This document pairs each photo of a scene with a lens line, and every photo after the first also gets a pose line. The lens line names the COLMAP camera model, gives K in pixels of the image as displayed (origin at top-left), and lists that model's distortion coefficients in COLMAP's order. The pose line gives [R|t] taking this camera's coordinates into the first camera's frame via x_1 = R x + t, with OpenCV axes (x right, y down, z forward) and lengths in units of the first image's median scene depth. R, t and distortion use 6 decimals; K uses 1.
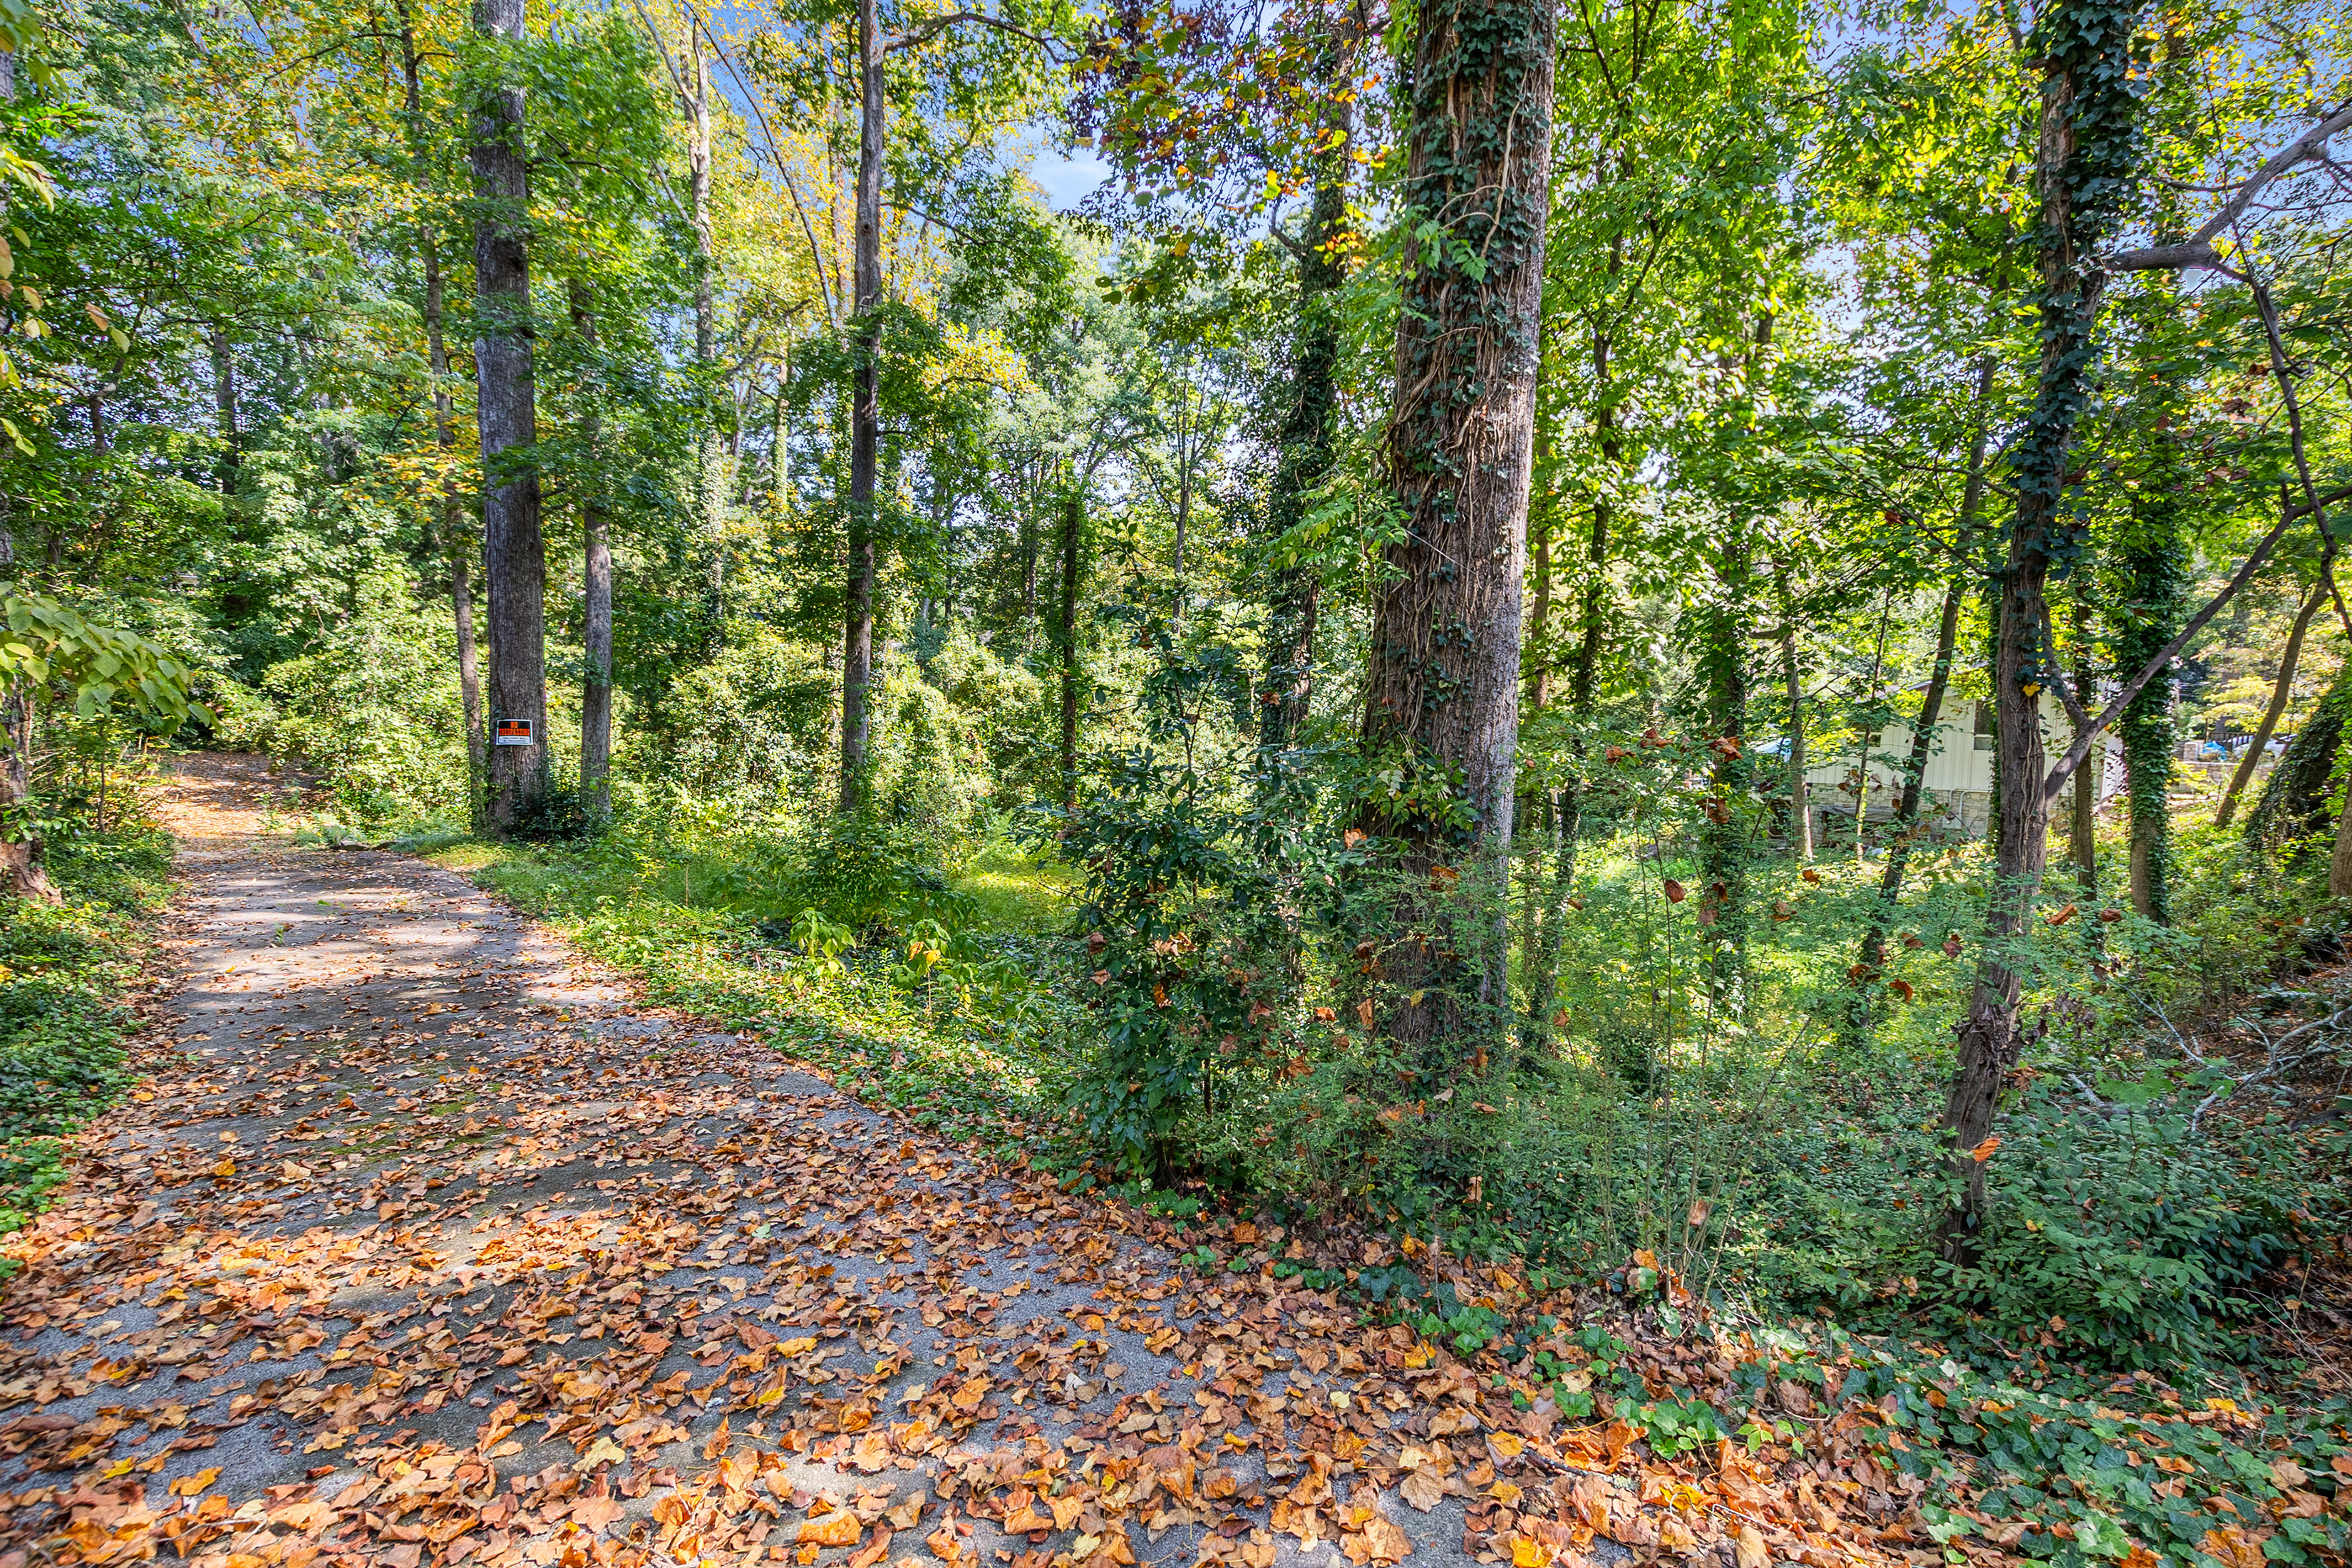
lens RADIAL K [[1001.0, 0, 1178.2], [0, 1001.0, 787.5], [0, 0, 1]] dist [0.005137, -0.000632]
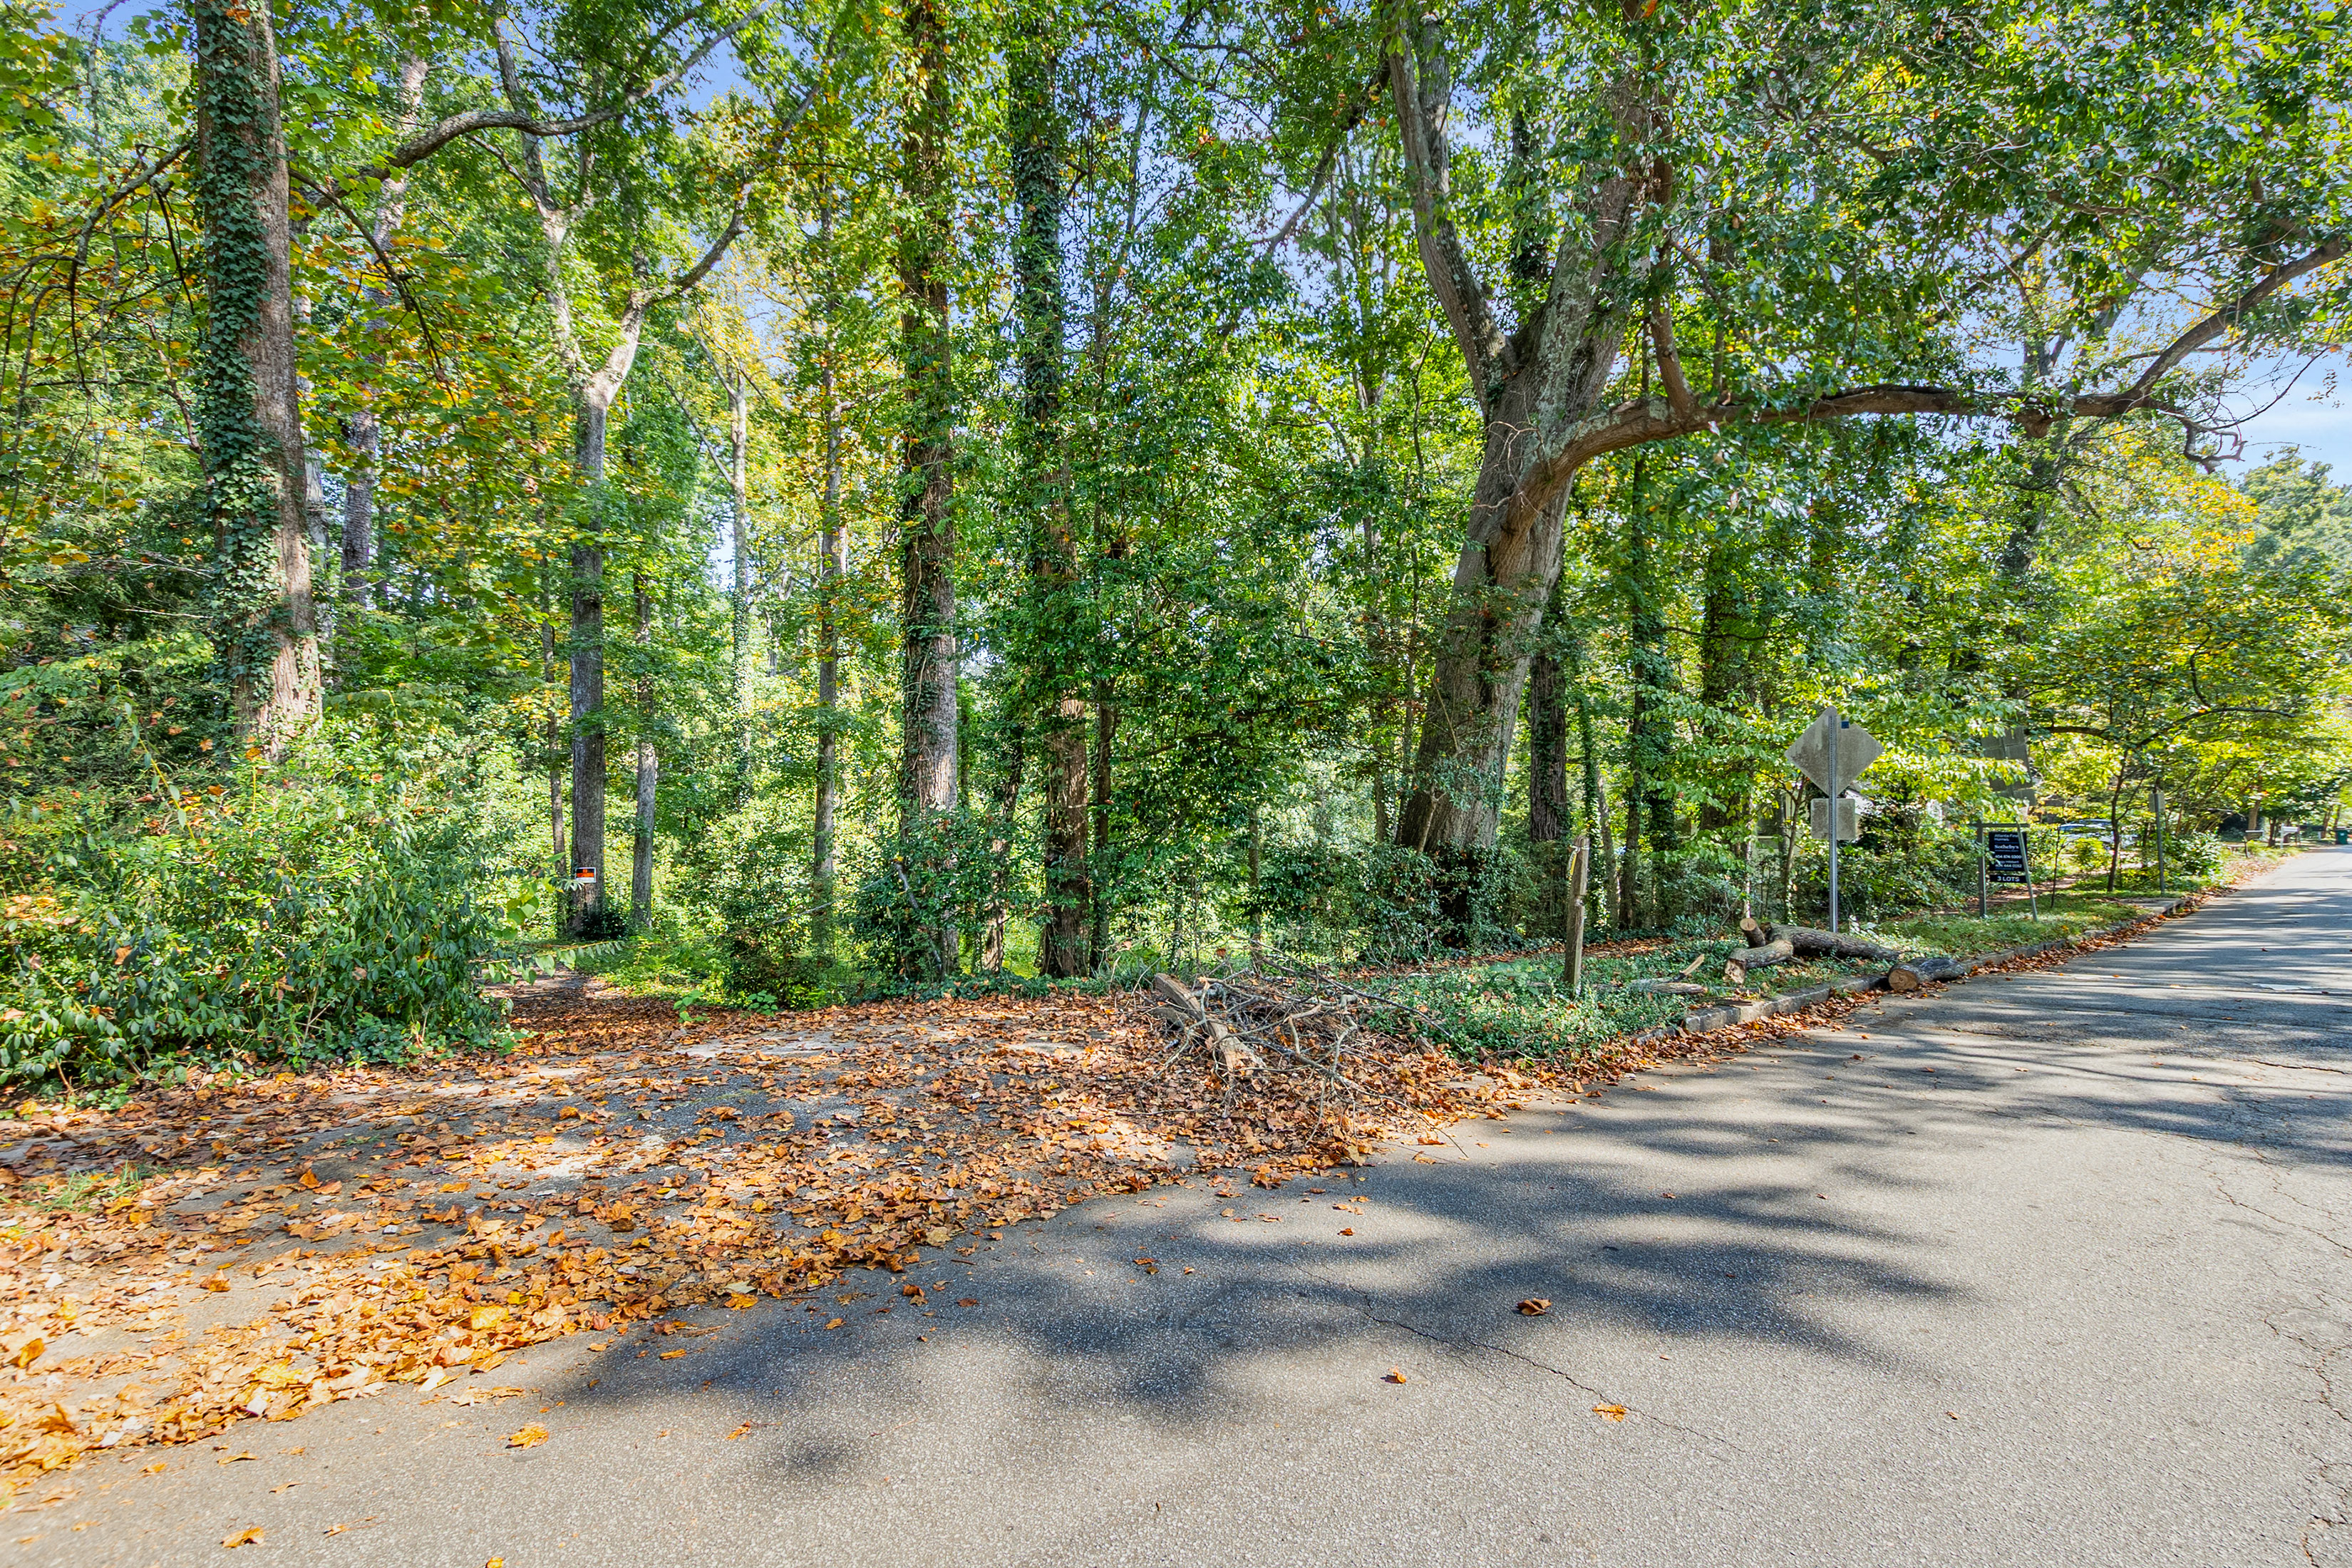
lens RADIAL K [[1001.0, 0, 1186.1], [0, 1001.0, 802.7], [0, 0, 1]] dist [0.005137, -0.000632]
pose [[0.998255, -0.033847, -0.048377, 0.185125], [0.028841, 0.994500, -0.100683, 0.011690], [0.051519, 0.099112, 0.993742, -0.272904]]
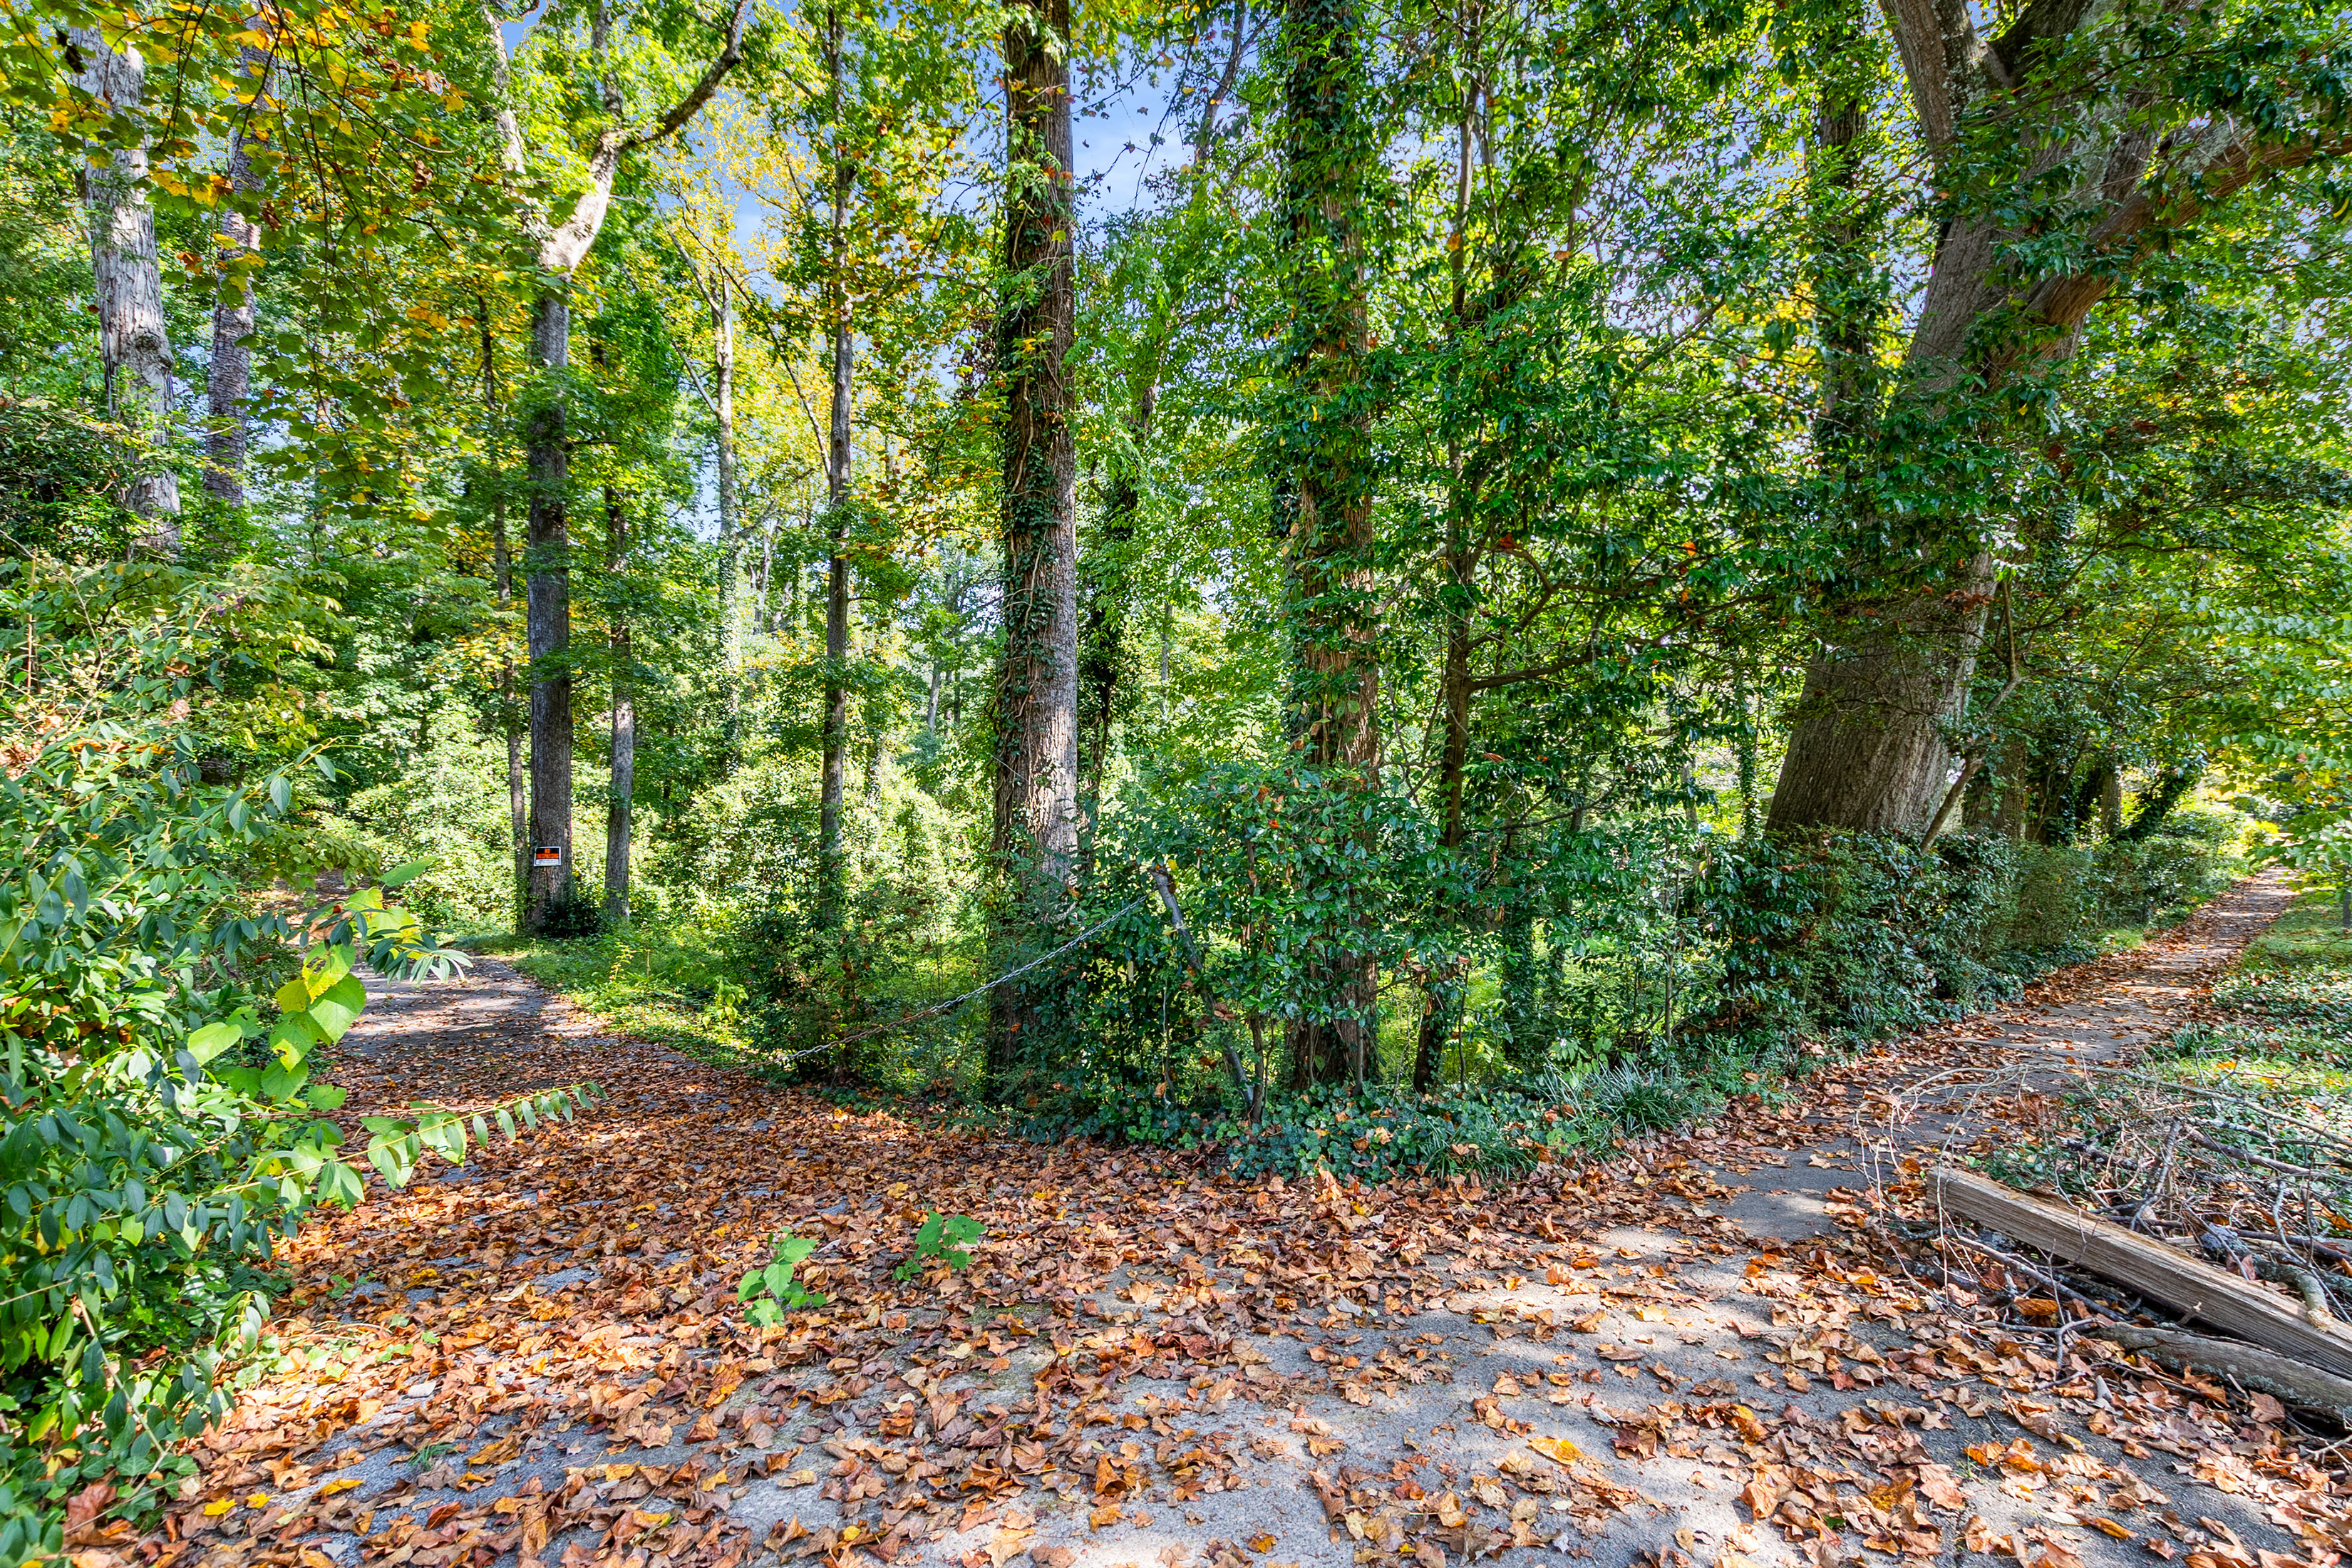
lens RADIAL K [[1001.0, 0, 1184.2], [0, 1001.0, 801.8], [0, 0, 1]] dist [0.005137, -0.000632]
pose [[0.999267, -0.024391, -0.029503, 0.099112], [0.022085, 0.996853, -0.076130, -0.001391], [0.031267, 0.075423, 0.996661, -0.136614]]
